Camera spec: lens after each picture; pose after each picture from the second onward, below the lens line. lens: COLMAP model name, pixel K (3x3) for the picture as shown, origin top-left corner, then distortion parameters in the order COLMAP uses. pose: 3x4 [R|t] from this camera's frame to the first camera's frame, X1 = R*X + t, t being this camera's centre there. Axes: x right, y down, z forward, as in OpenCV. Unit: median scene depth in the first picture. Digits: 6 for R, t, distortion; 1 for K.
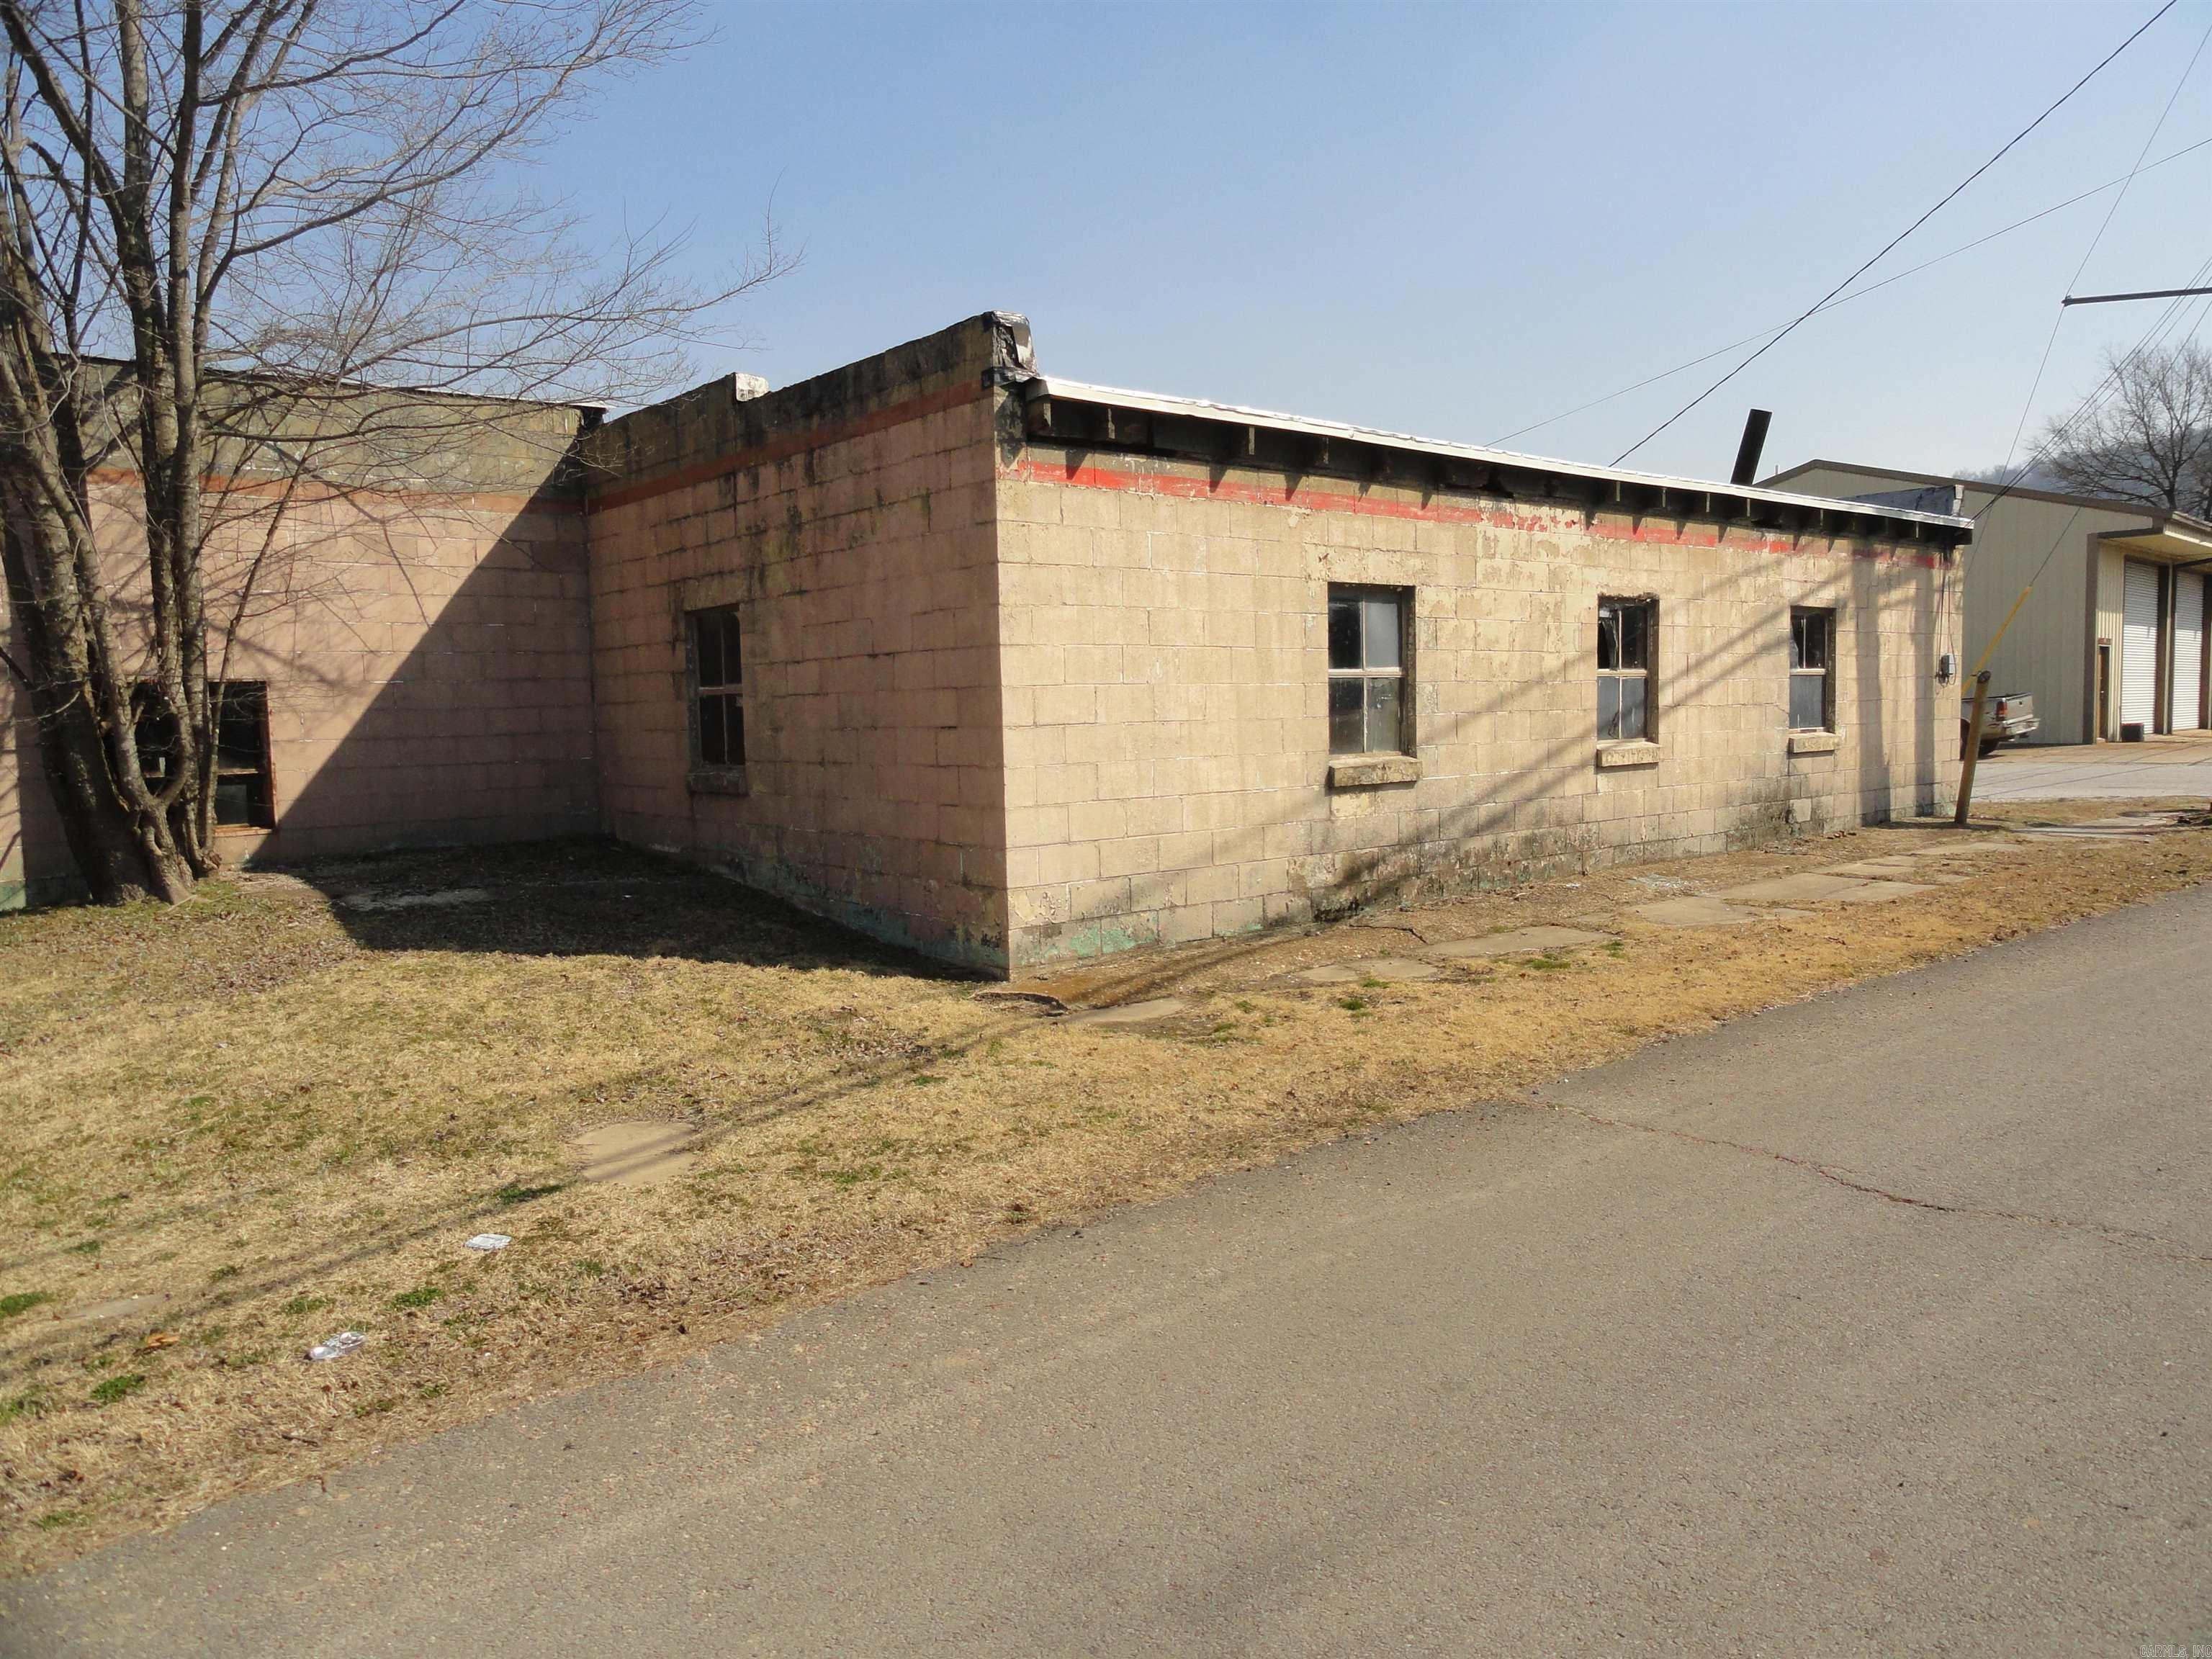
lens RADIAL K [[1543.3, 0, 1108.9], [0, 1543.3, 816.5], [0, 0, 1]] dist [-0.003261, 0.005969]
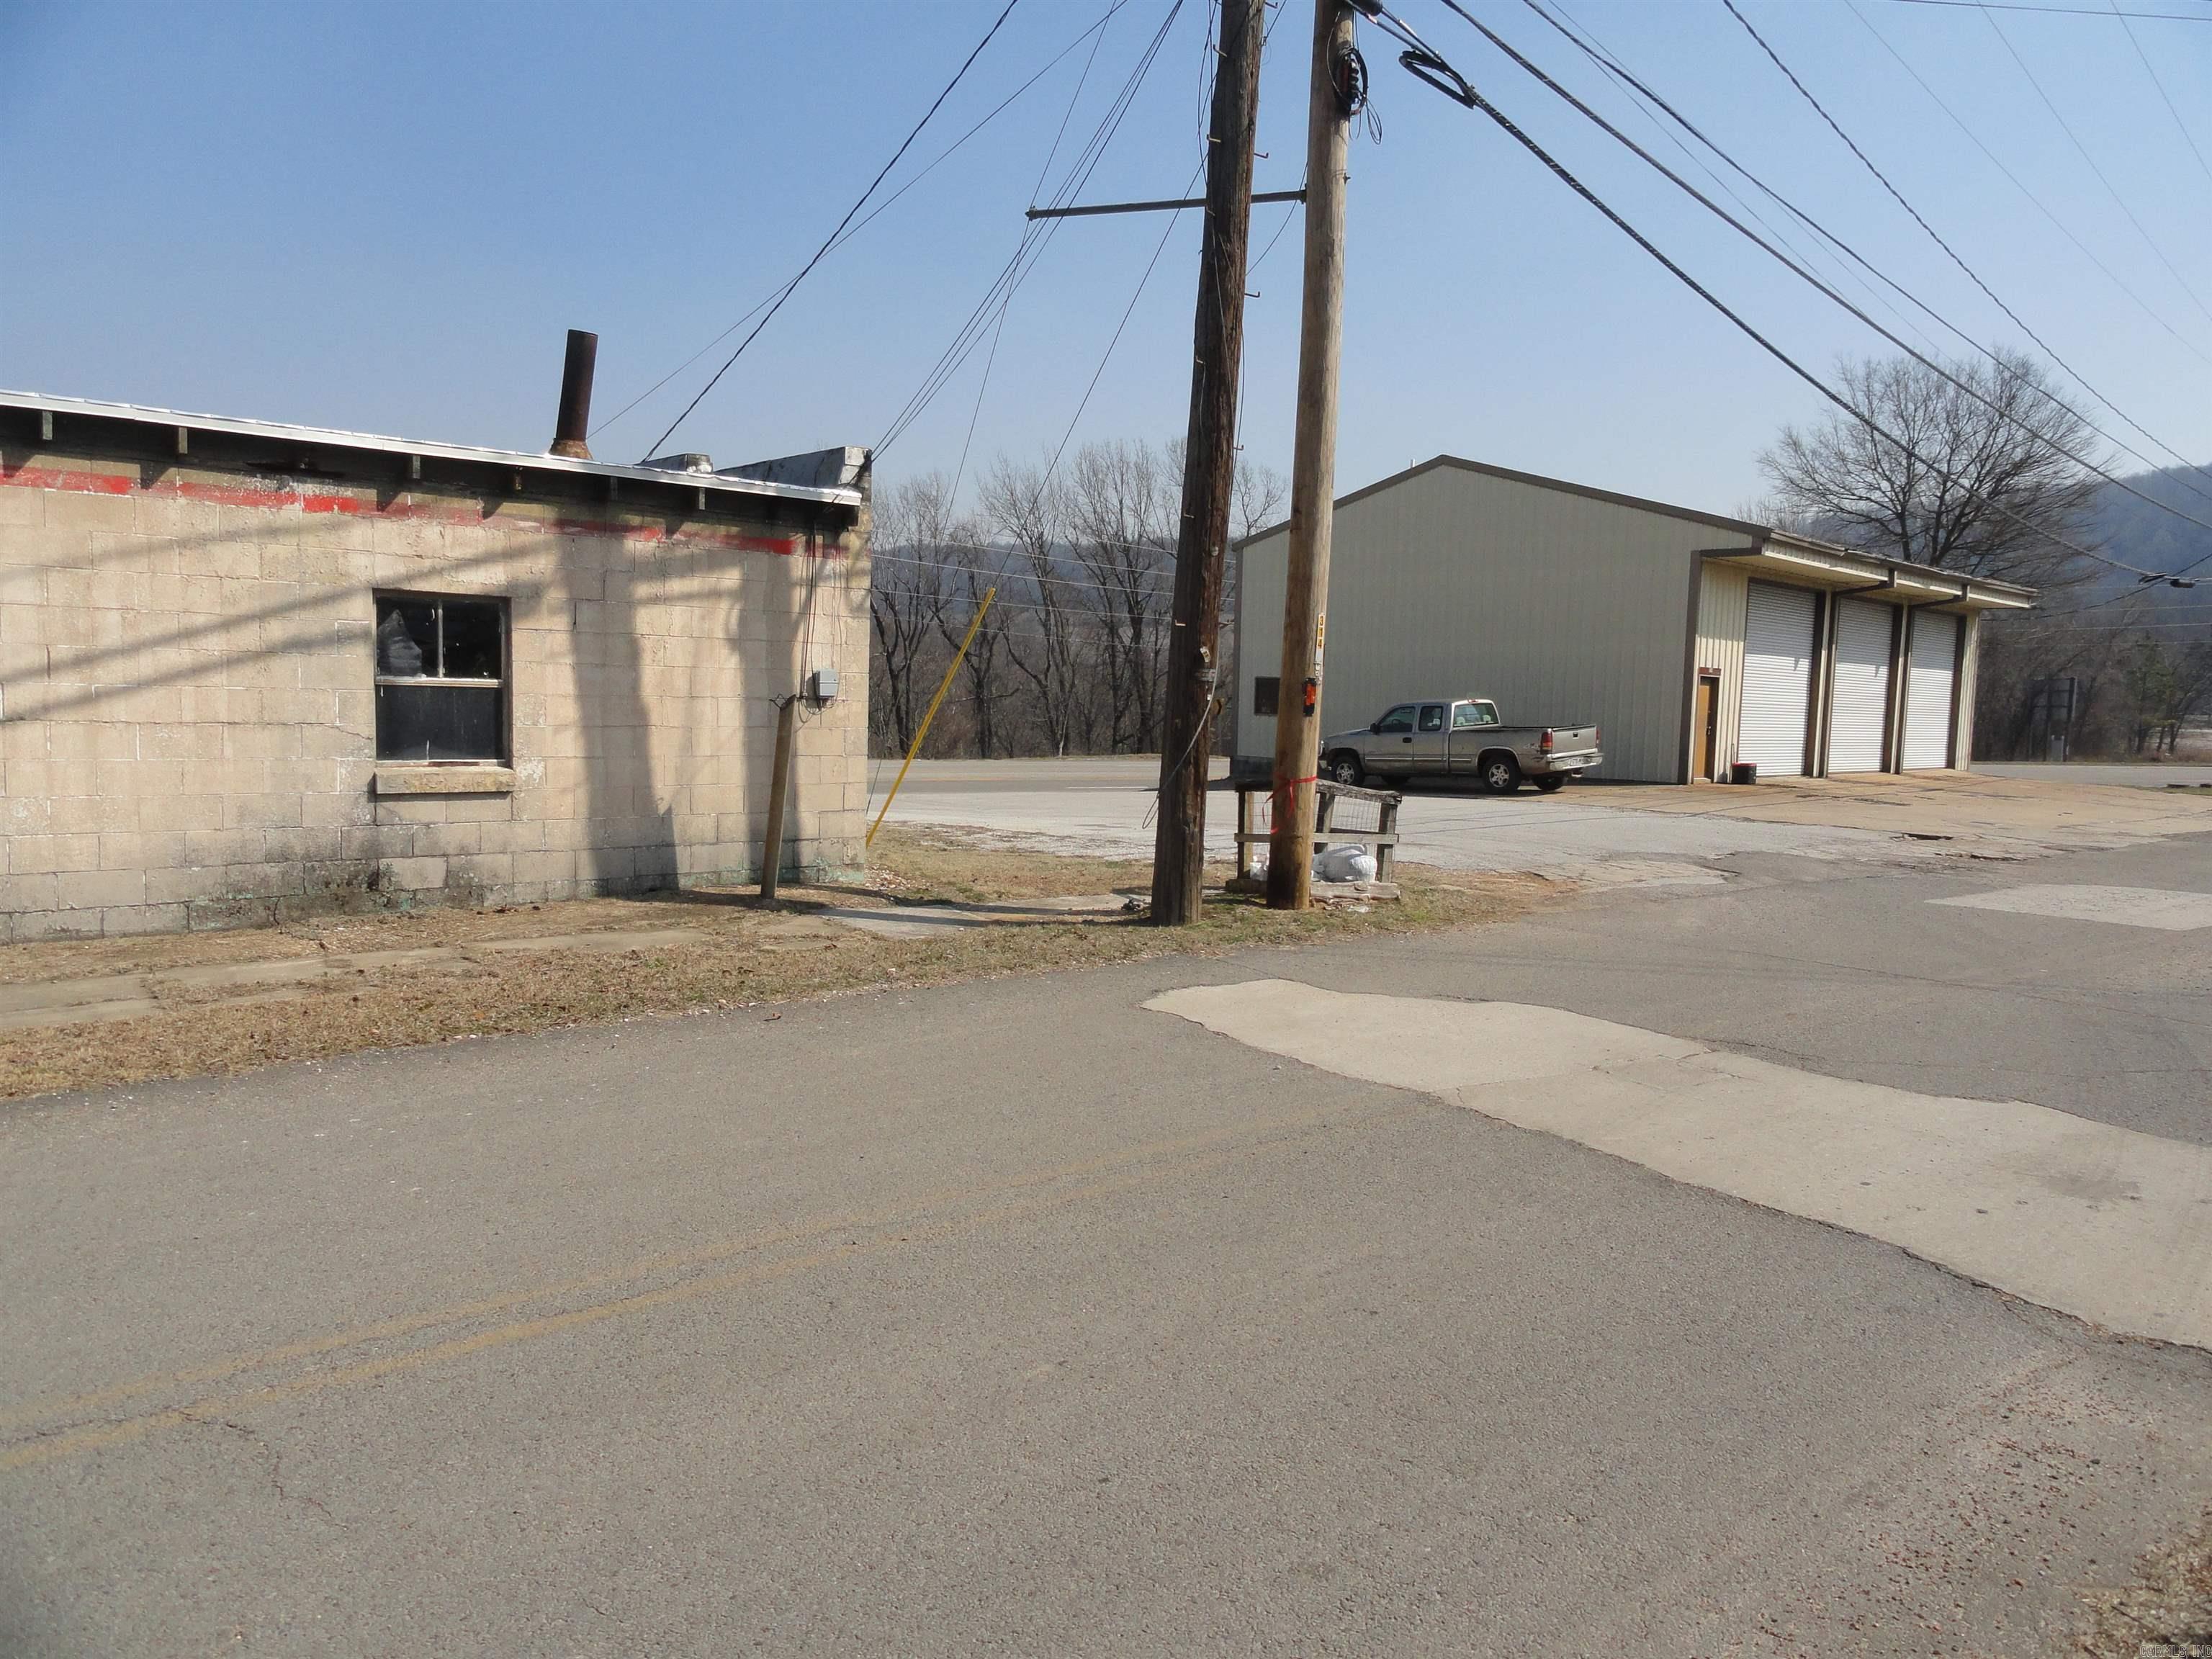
lens RADIAL K [[1543.3, 0, 1103.2], [0, 1543.3, 819.7], [0, 0, 1]] dist [-0.003261, 0.005969]
pose [[0.998674, 0.049909, 0.012598, 1.006980], [-0.050063, 0.998671, 0.012213, -0.071280], [-0.011971, -0.012827, 0.999846, 0.360015]]
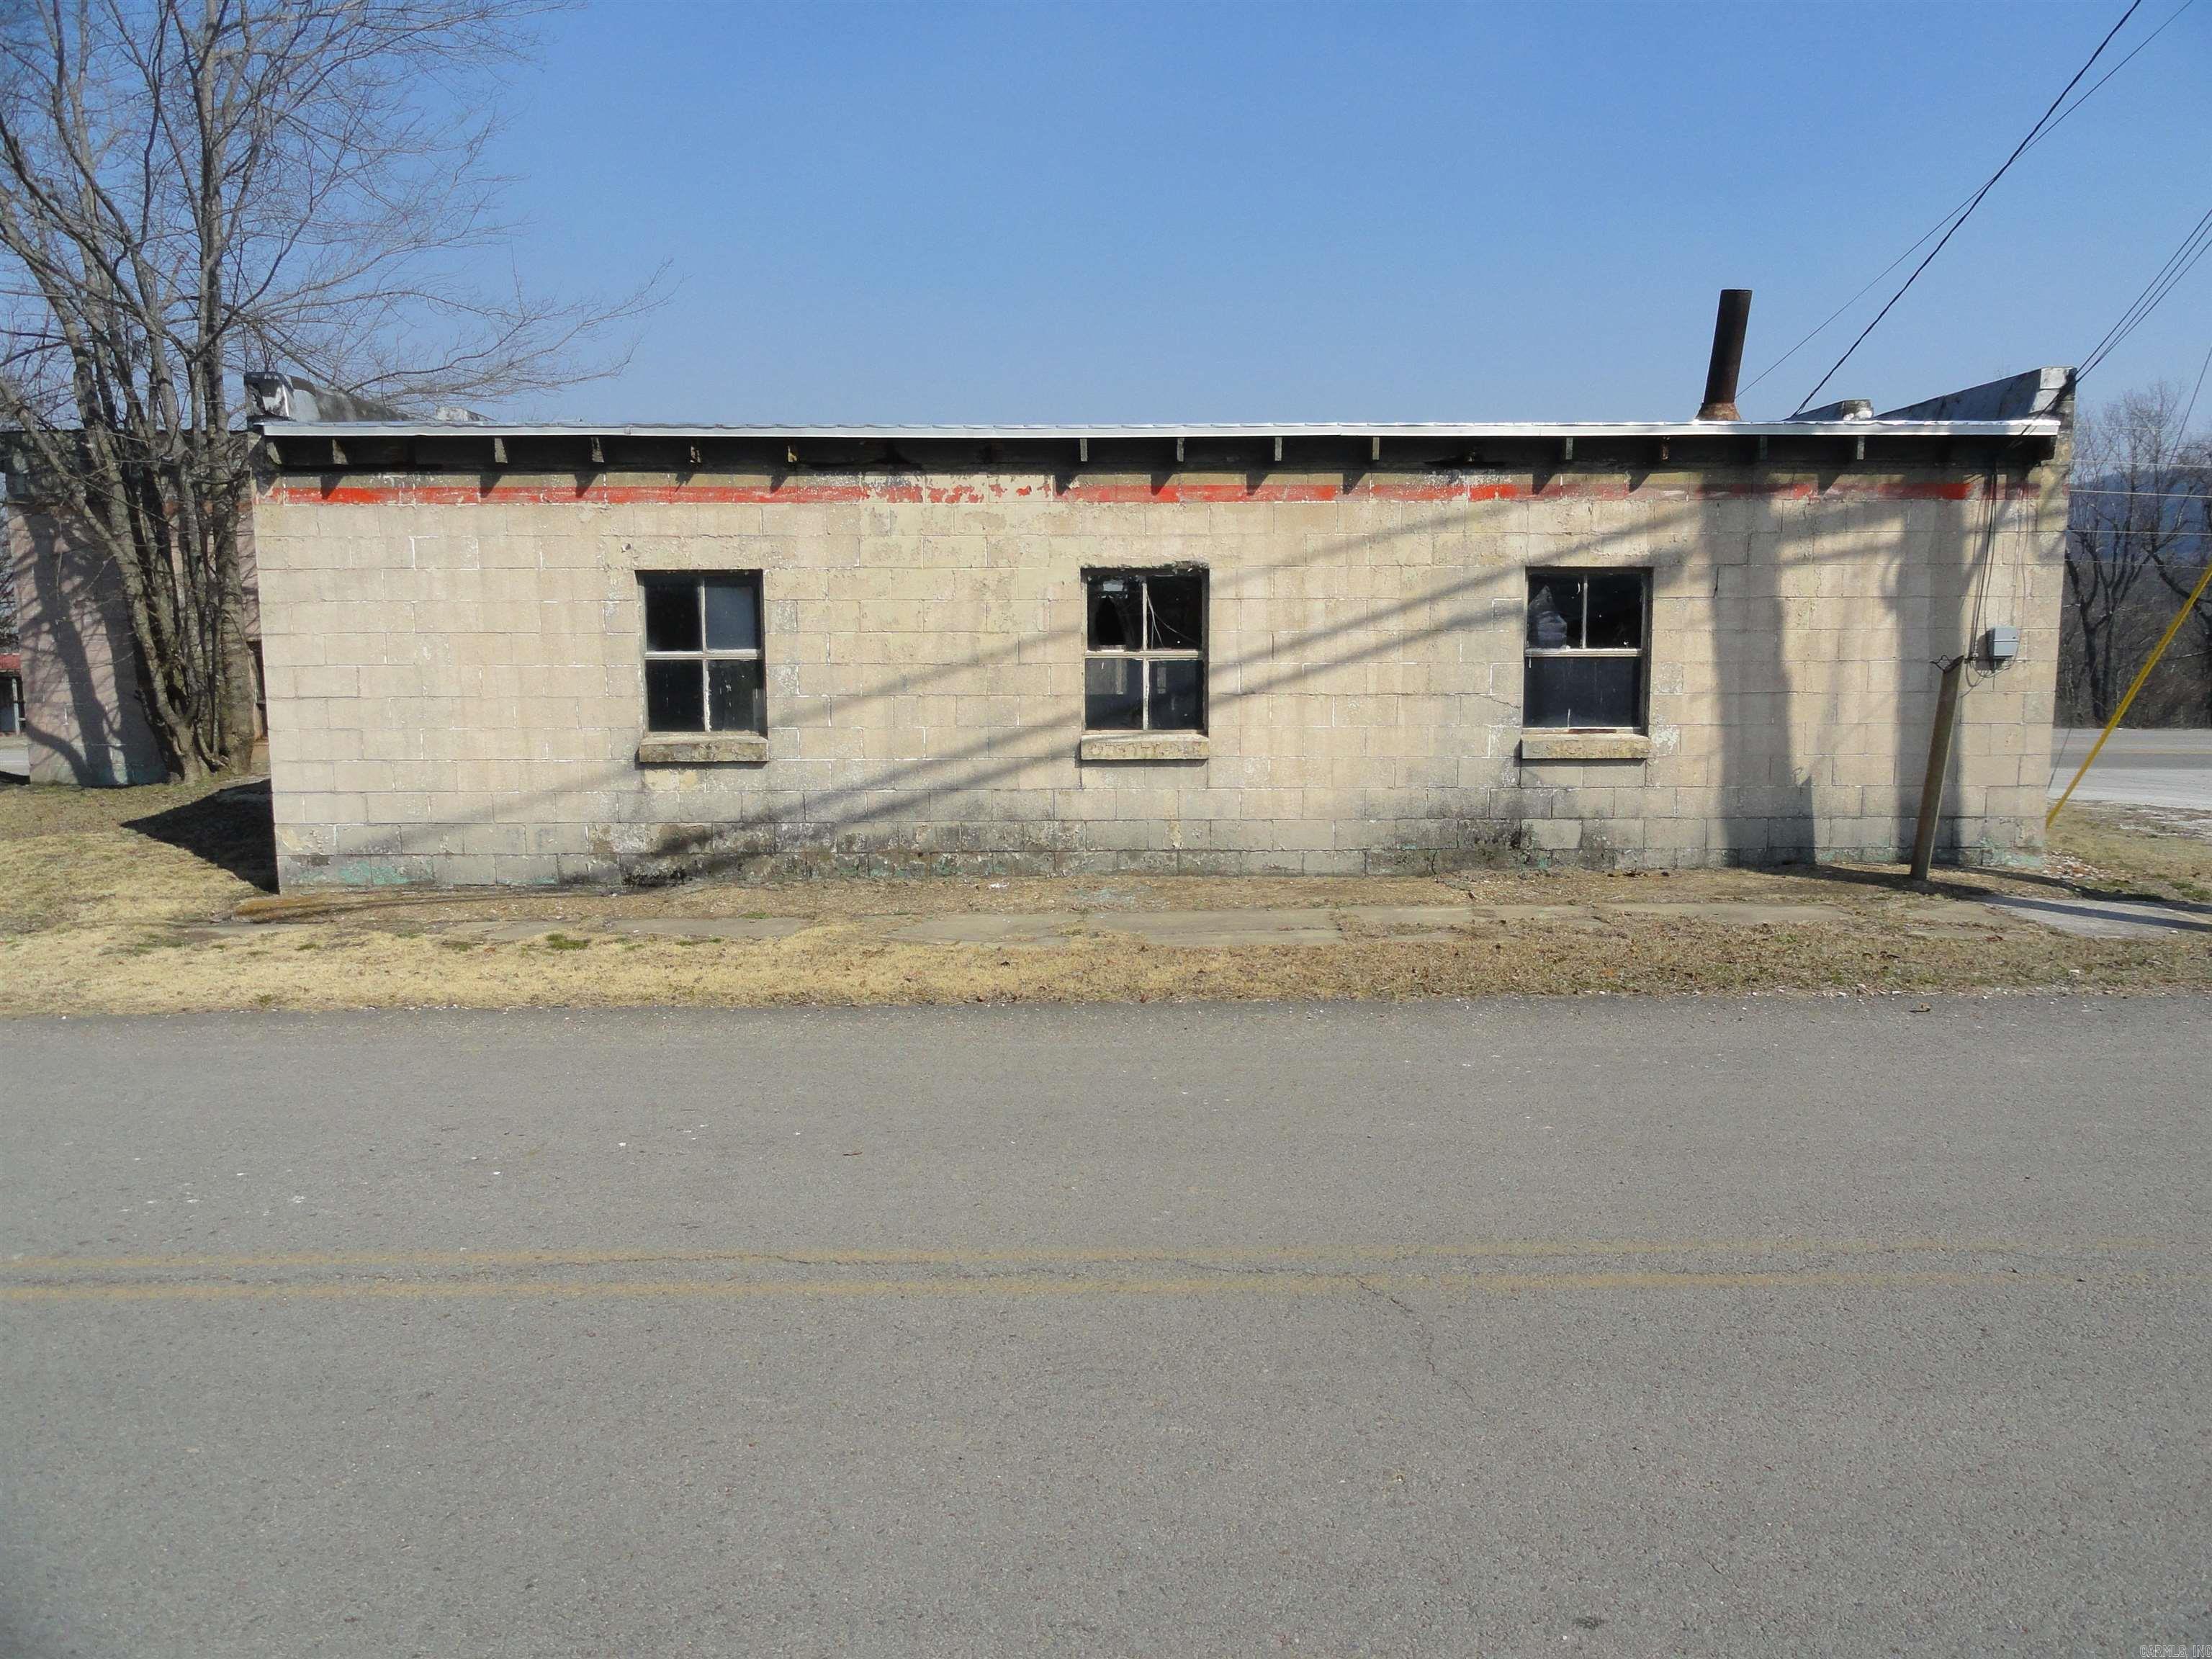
lens RADIAL K [[1543.3, 0, 1097.6], [0, 1543.3, 828.2], [0, 0, 1]] dist [-0.003261, 0.005969]
pose [[0.770233, 0.094205, -0.630767, 1.003911], [-0.058162, 0.995285, 0.077624, -0.070406], [0.635105, -0.023102, 0.772080, 0.346556]]
